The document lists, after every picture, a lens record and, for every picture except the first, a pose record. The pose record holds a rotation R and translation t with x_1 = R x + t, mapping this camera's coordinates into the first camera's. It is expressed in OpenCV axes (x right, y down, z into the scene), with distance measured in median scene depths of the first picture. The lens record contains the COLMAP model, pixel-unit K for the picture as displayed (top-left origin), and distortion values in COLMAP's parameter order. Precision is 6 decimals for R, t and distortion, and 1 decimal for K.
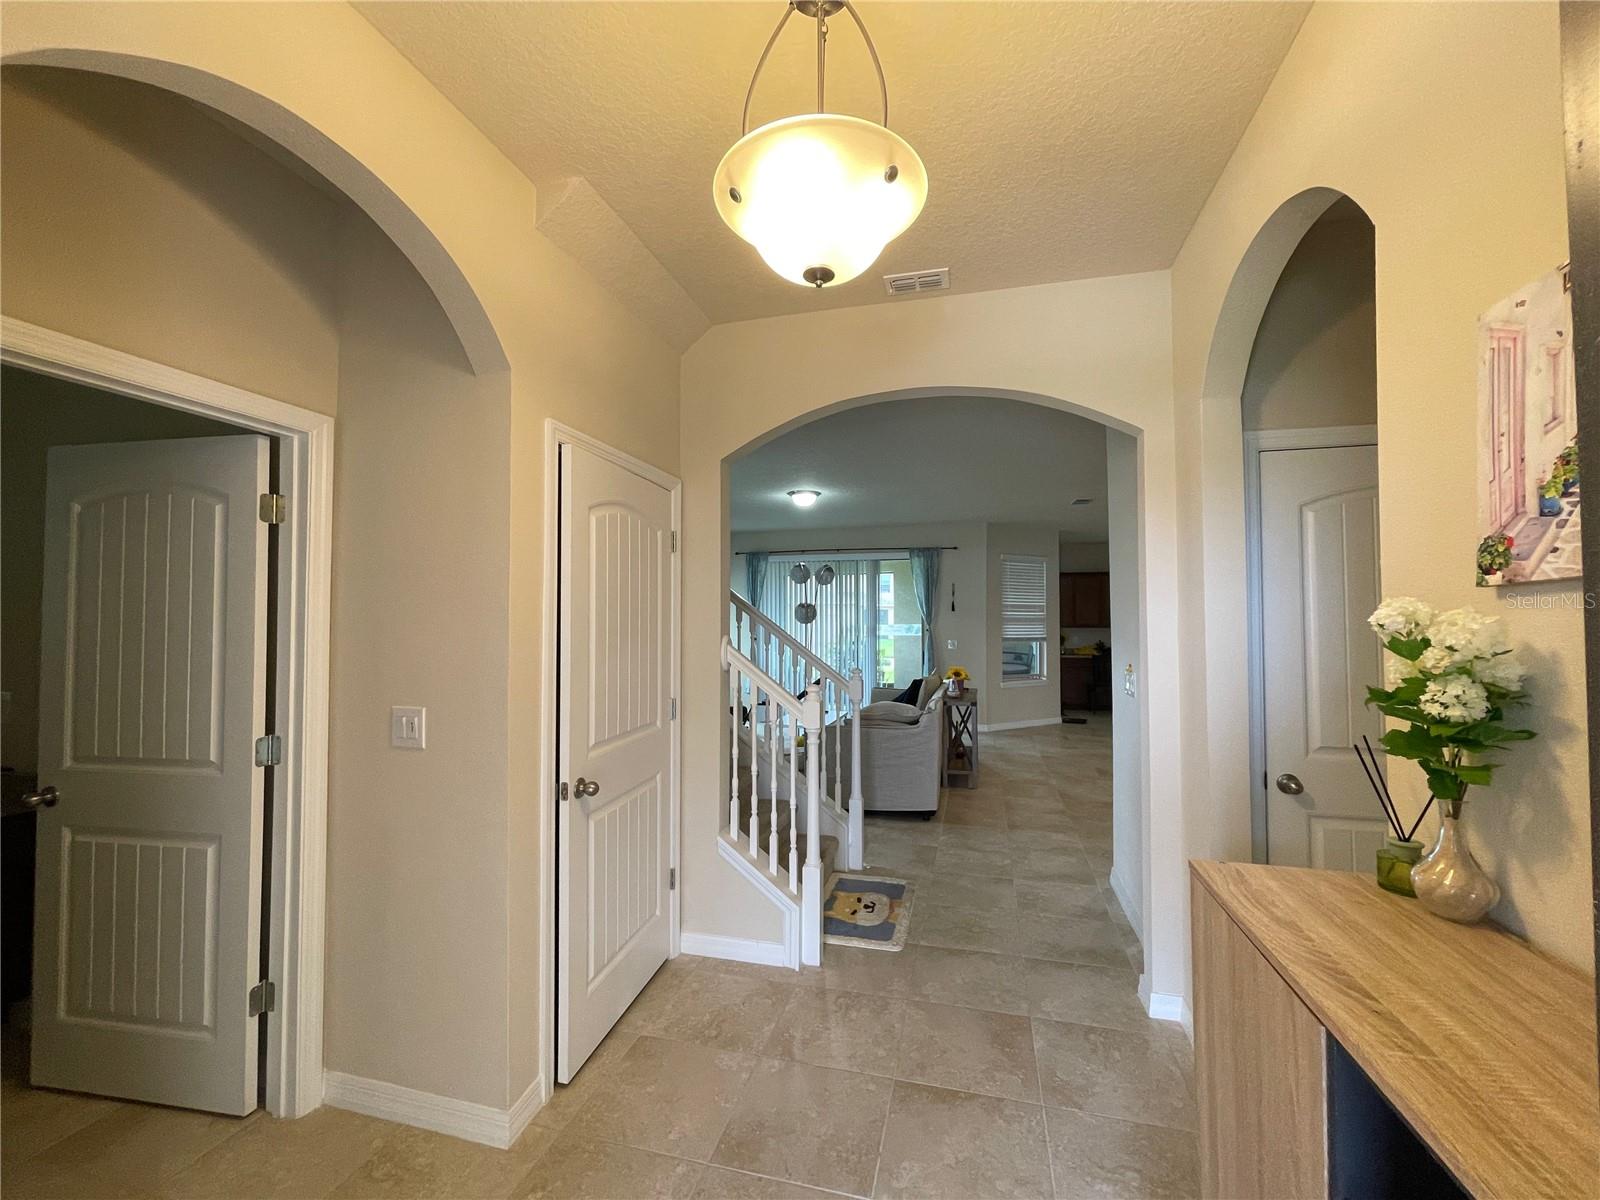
lens RADIAL K [[648.4, 0, 797.7], [0, 648.4, 605.1], [0, 0, 1]] dist [0.000296, 0.000363]
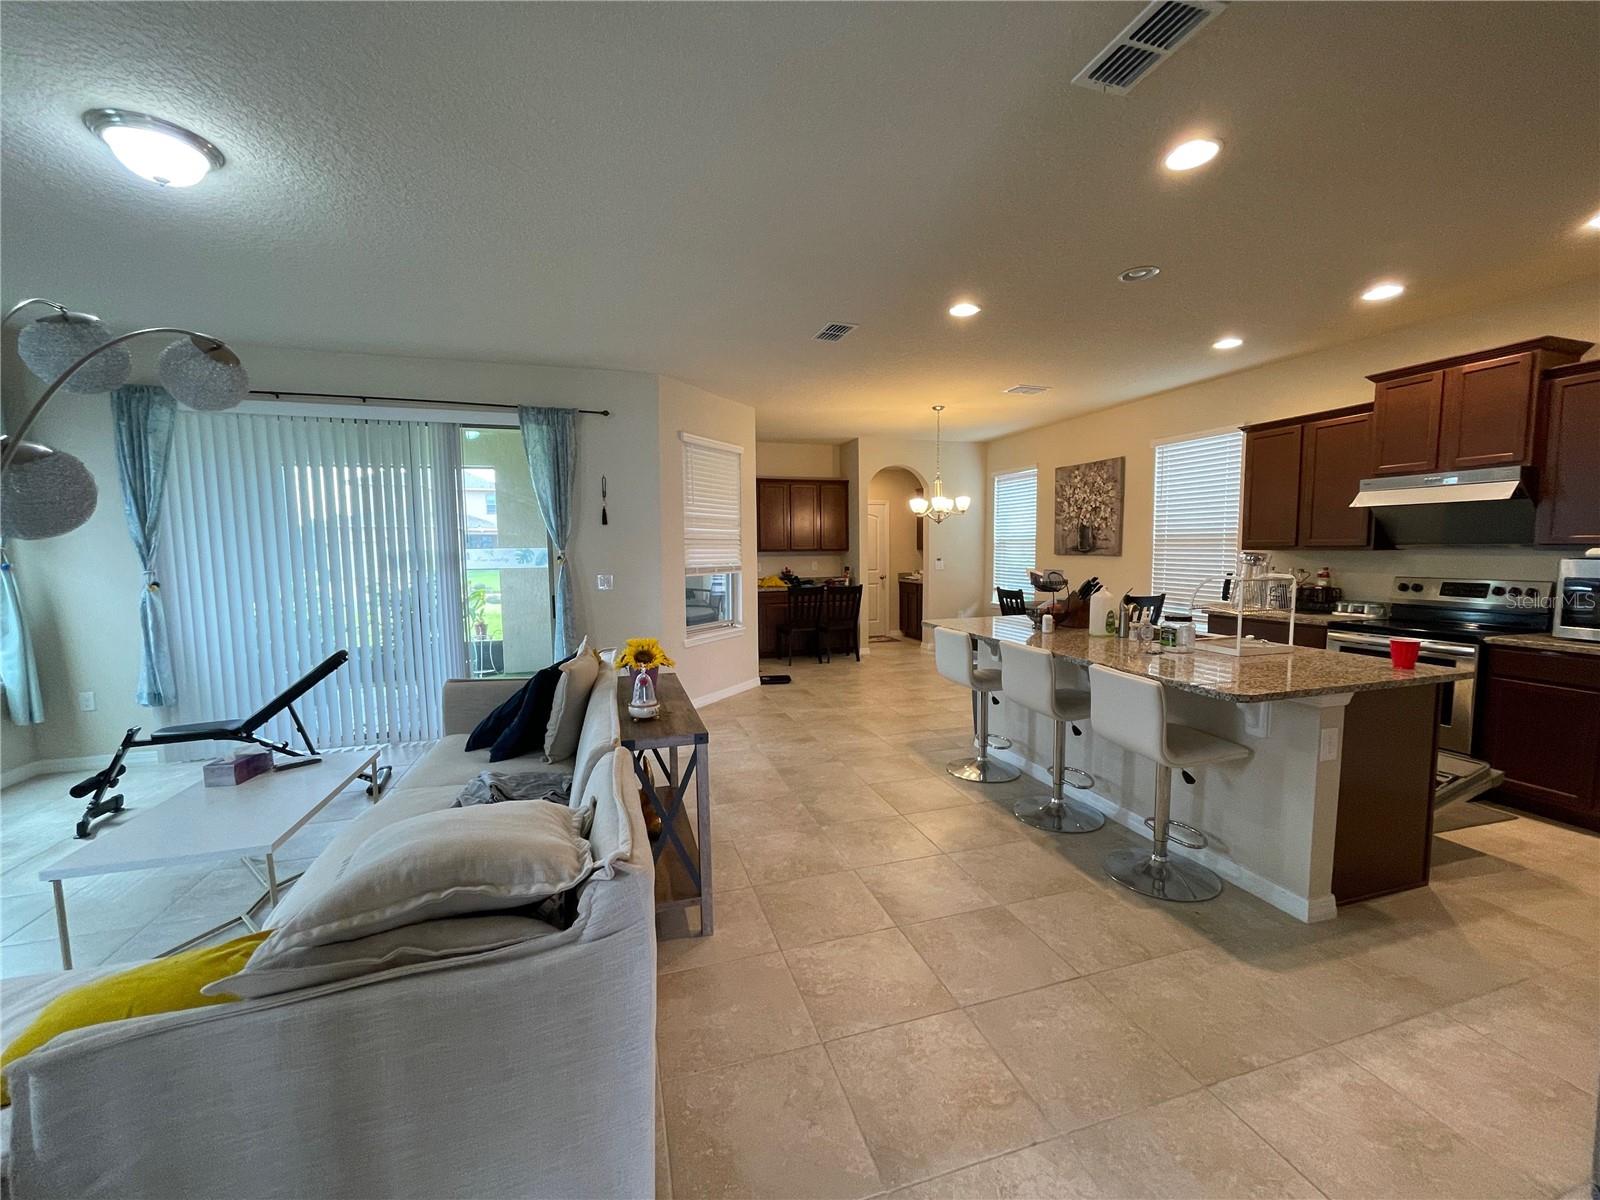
lens RADIAL K [[648.4, 0, 814.6], [0, 648.4, 599.3], [0, 0, 1]] dist [0.000296, 0.000363]
pose [[0.830845, -0.050806, 0.554180, 0.073396], [-0.007069, 0.994780, 0.101798, 0.015928], [-0.556459, -0.088496, 0.826149, 0.423872]]
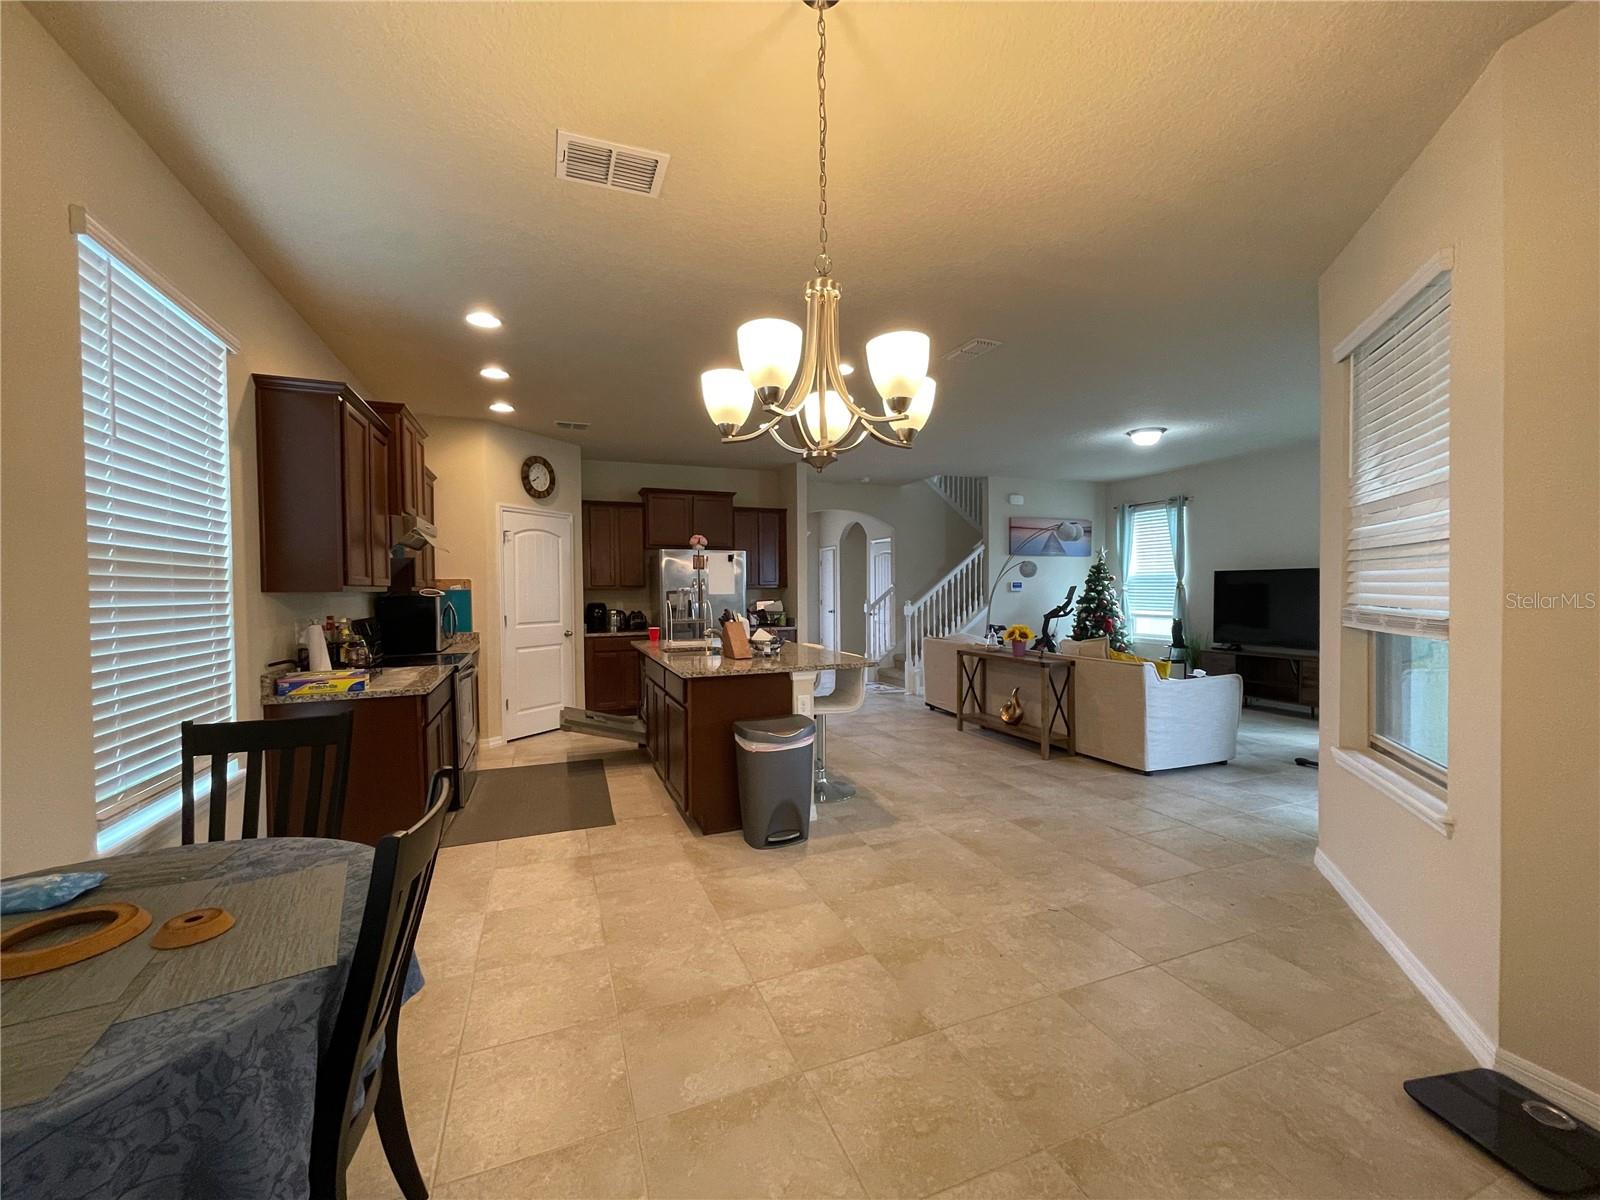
lens RADIAL K [[648.4, 0, 805.2], [0, 648.4, 602.8], [0, 0, 1]] dist [0.000296, 0.000363]
pose [[-0.793019, 0.022919, -0.608766, 0.743671], [0.027159, 0.999629, 0.002255, 0.040608], [0.608591, -0.014745, -0.793347, 1.127855]]
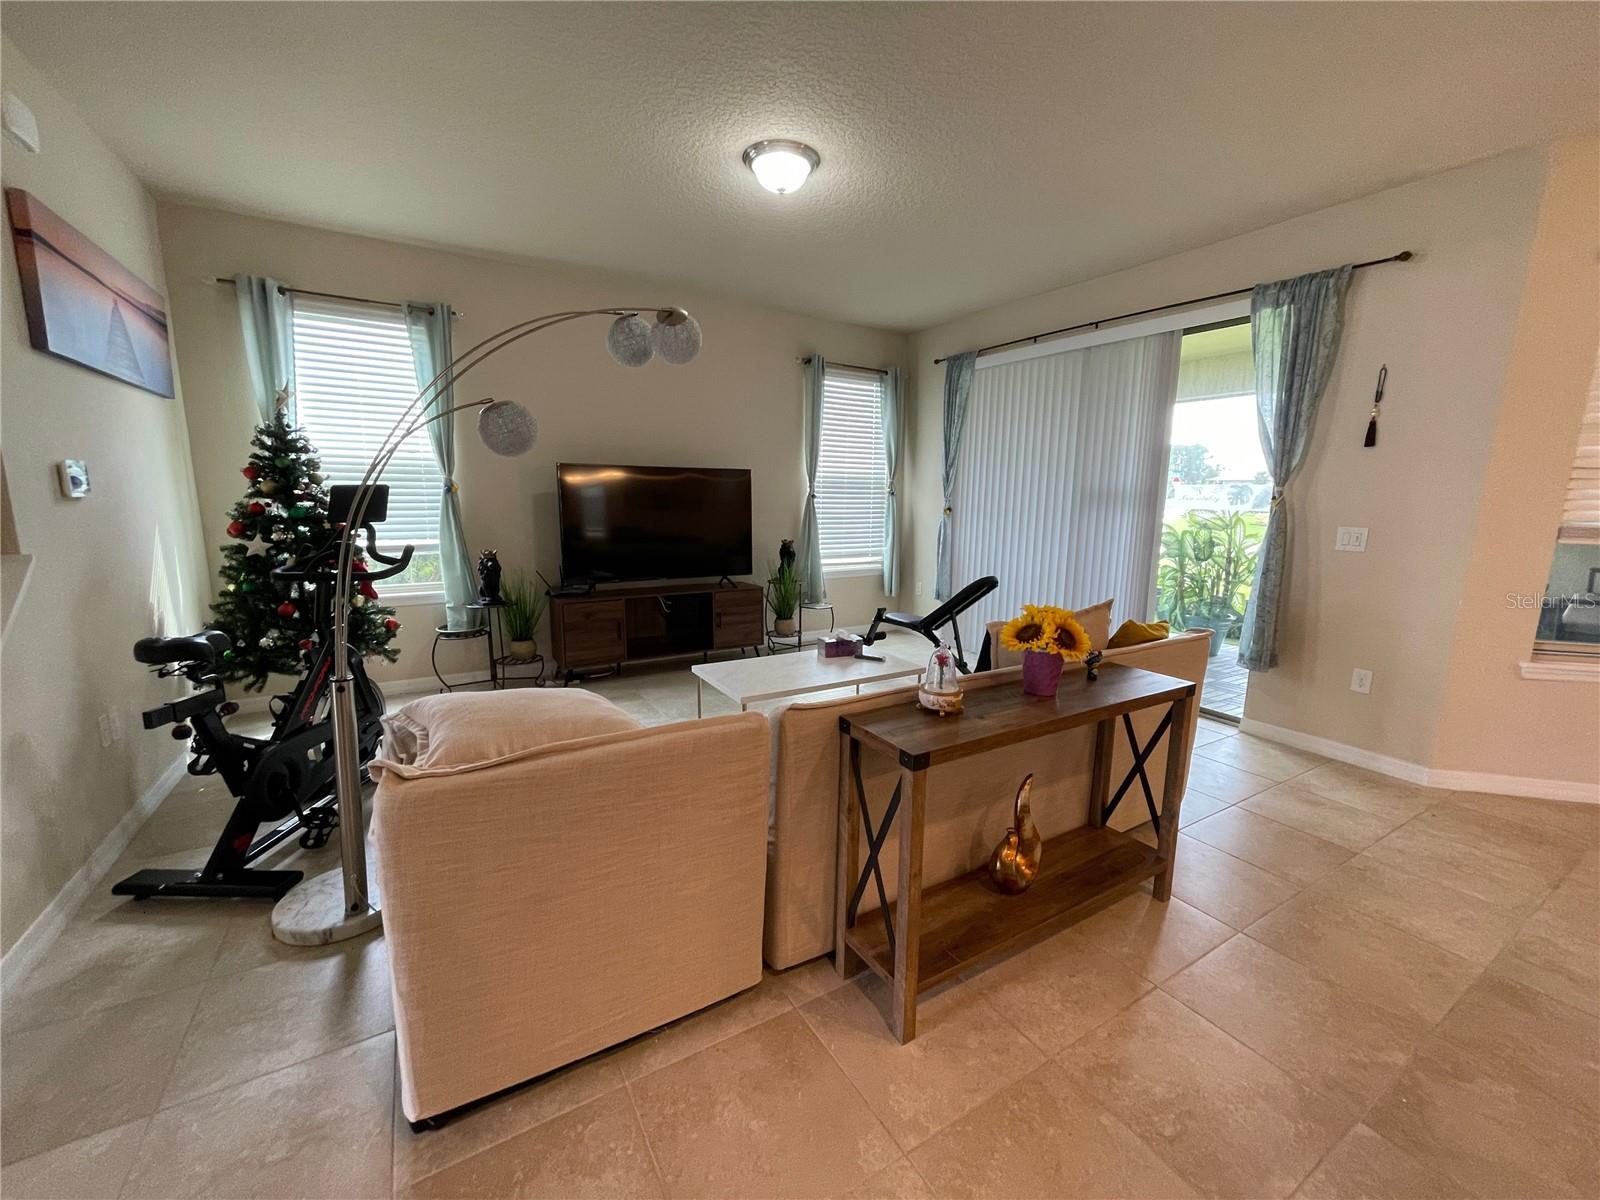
lens RADIAL K [[648.4, 0, 804.1], [0, 648.4, 598.1], [0, 0, 1]] dist [0.000296, 0.000363]
pose [[0.732422, 0.125115, -0.669257, 0.271045], [-0.005412, 0.984010, 0.178034, 0.030750], [0.680830, -0.126774, 0.721387, 0.529635]]
